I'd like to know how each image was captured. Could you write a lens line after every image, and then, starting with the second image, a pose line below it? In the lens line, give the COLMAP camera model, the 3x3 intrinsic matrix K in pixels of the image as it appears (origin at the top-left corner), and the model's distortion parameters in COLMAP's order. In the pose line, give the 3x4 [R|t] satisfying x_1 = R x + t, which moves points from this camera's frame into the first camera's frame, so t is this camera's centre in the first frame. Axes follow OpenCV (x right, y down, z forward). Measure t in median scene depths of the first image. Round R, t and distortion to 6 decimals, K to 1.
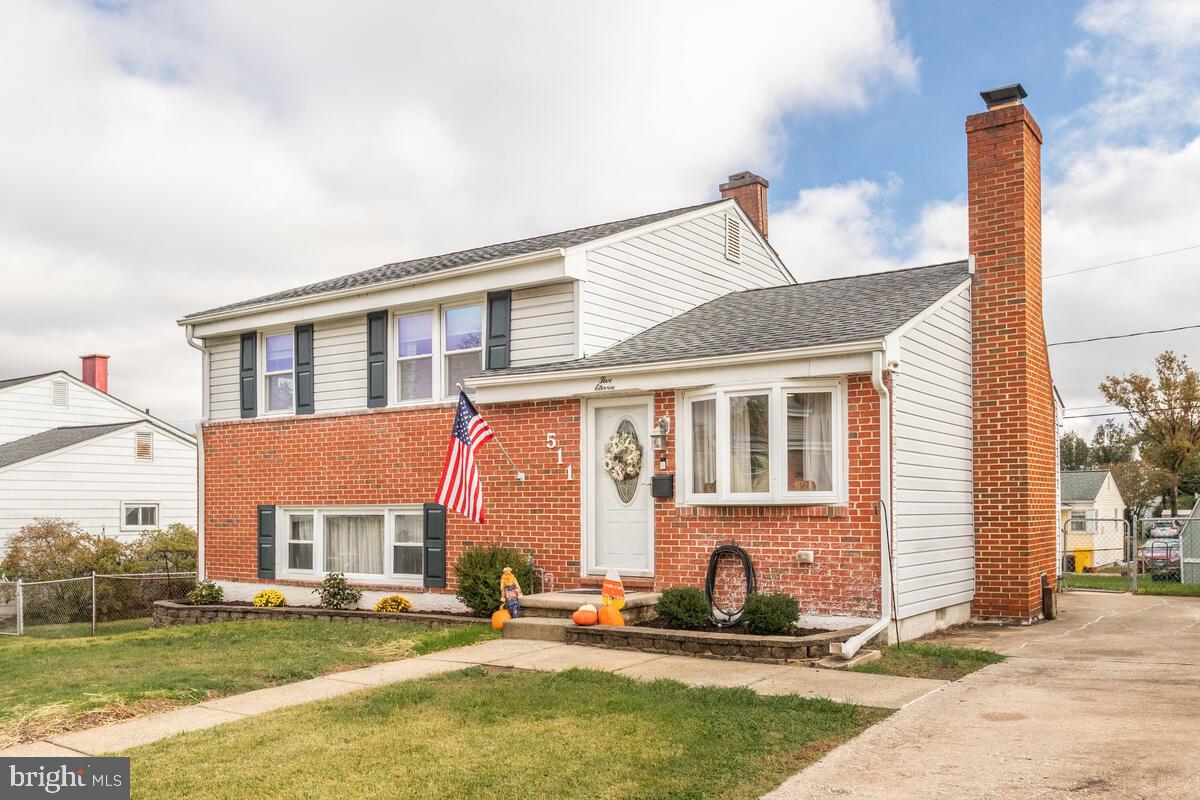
lens RADIAL K [[1017.9, 0, 600.0], [0, 1017.9, 400.0], [0, 0, 1]] dist [-0.009573, -0.005530]
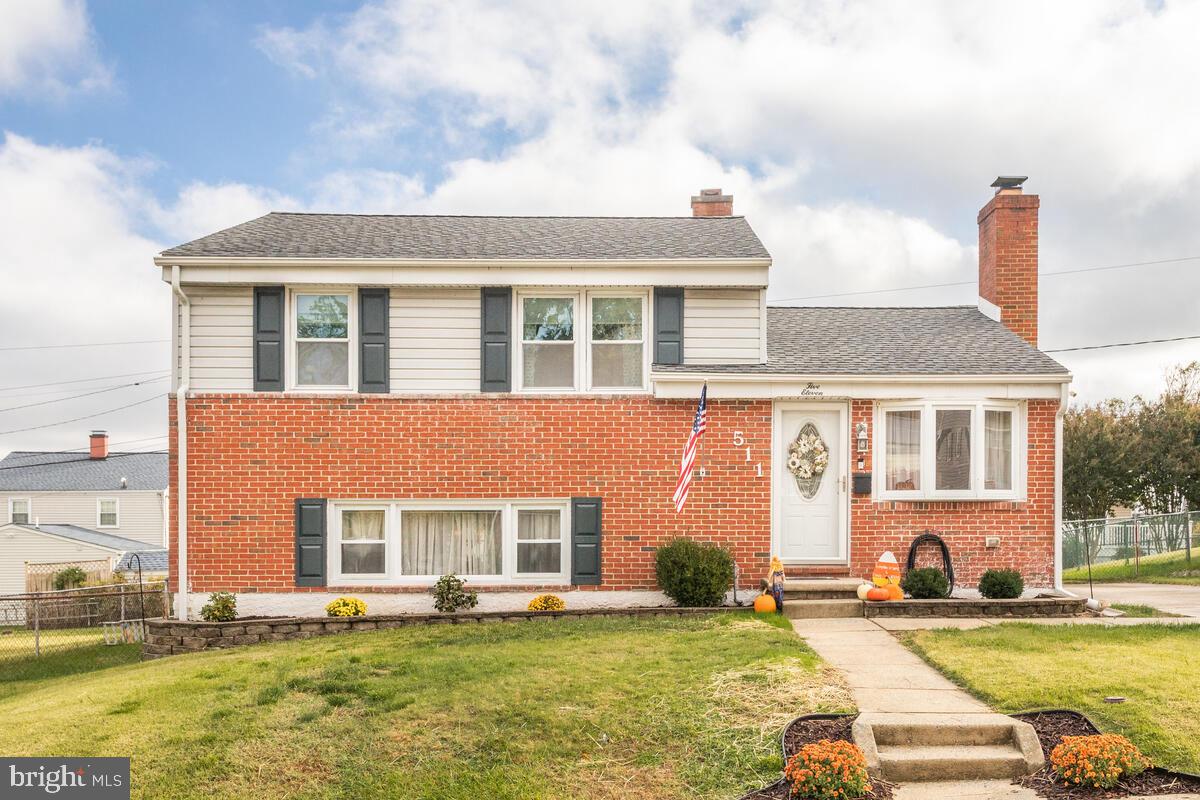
lens RADIAL K [[1275.4, 0, 600.0], [0, 1275.4, 400.0], [0, 0, 1]] dist [0.001920, 0.001192]
pose [[0.801698, 0.067951, 0.593854, -0.942383], [-0.063817, 0.997569, -0.027993, 0.046080], [-0.594313, -0.015456, 0.804086, 0.027906]]
